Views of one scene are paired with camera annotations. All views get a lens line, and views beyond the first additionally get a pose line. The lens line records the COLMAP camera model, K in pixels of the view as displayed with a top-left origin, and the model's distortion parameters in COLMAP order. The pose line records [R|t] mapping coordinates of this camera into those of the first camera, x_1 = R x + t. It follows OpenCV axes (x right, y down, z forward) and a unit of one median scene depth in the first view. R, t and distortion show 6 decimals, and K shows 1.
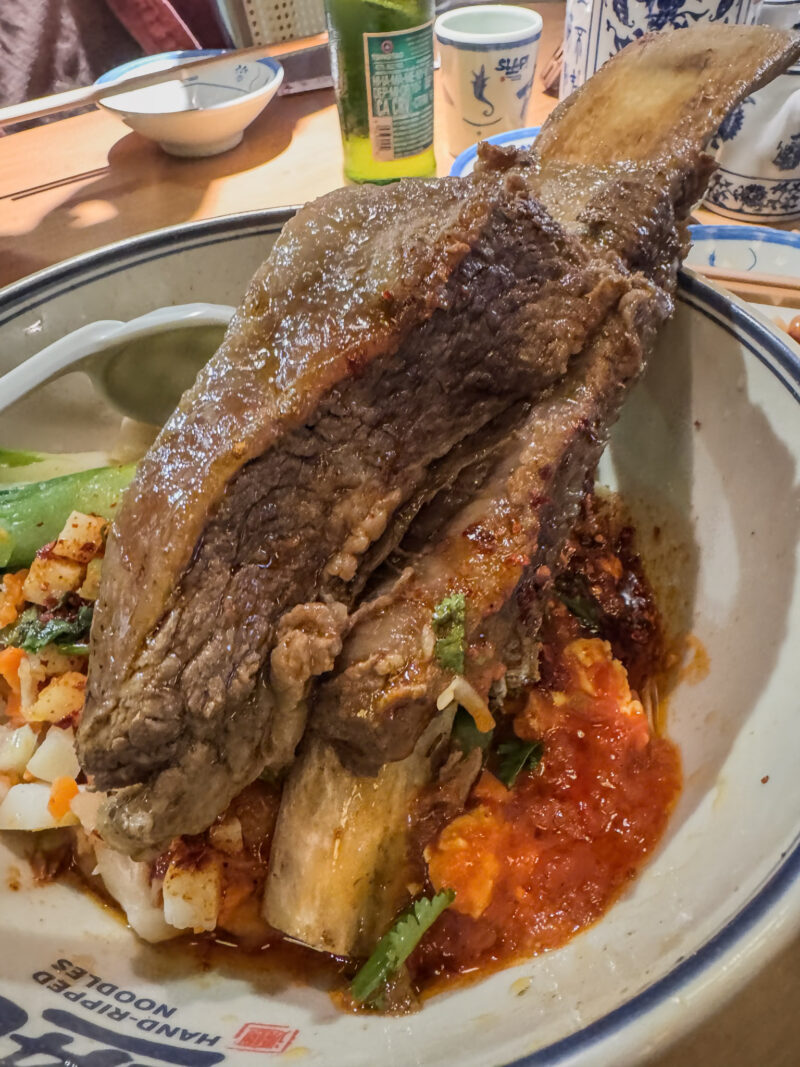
lens RADIAL K [[747.9, 0, 393.4], [0, 747.9, 529.7], [0, 0, 1]] dist [0.008765, -0.016709]
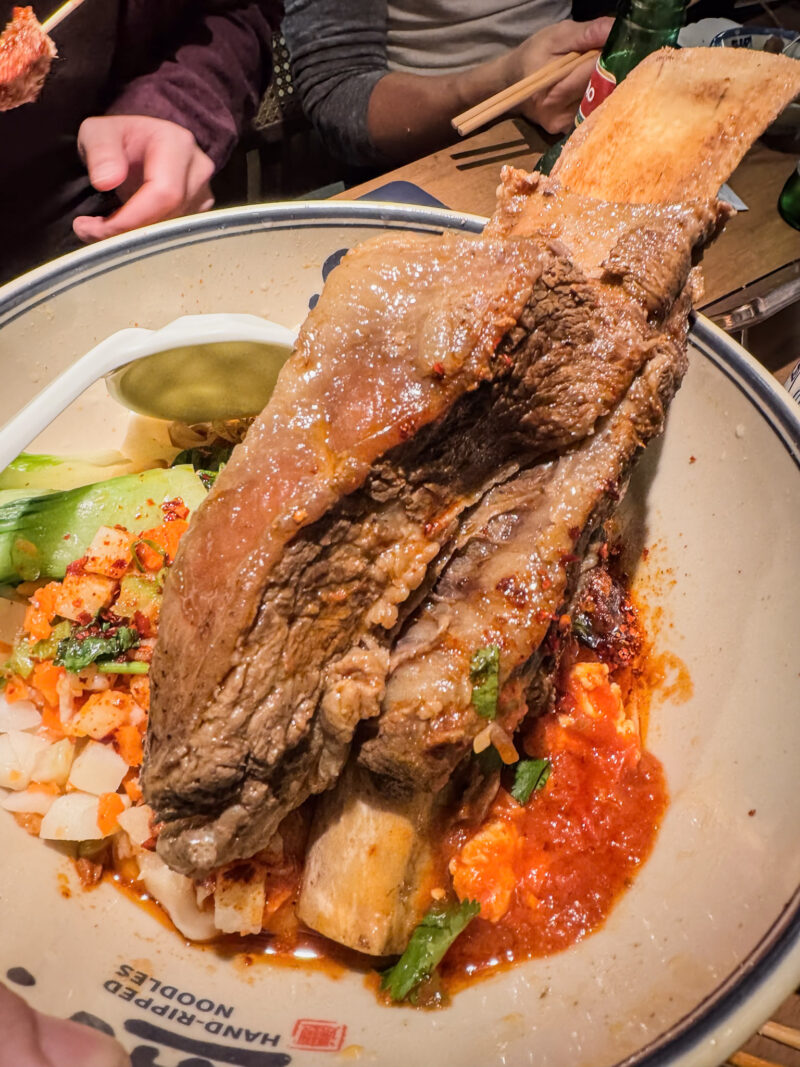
lens RADIAL K [[747.9, 0, 409.5], [0, 747.9, 538.9], [0, 0, 1]] dist [0.008765, -0.016709]
pose [[0.996893, 0.025786, 0.074432, -0.115494], [-0.032473, 0.995404, 0.090087, -0.157516], [-0.071767, -0.092224, 0.993149, -0.066572]]
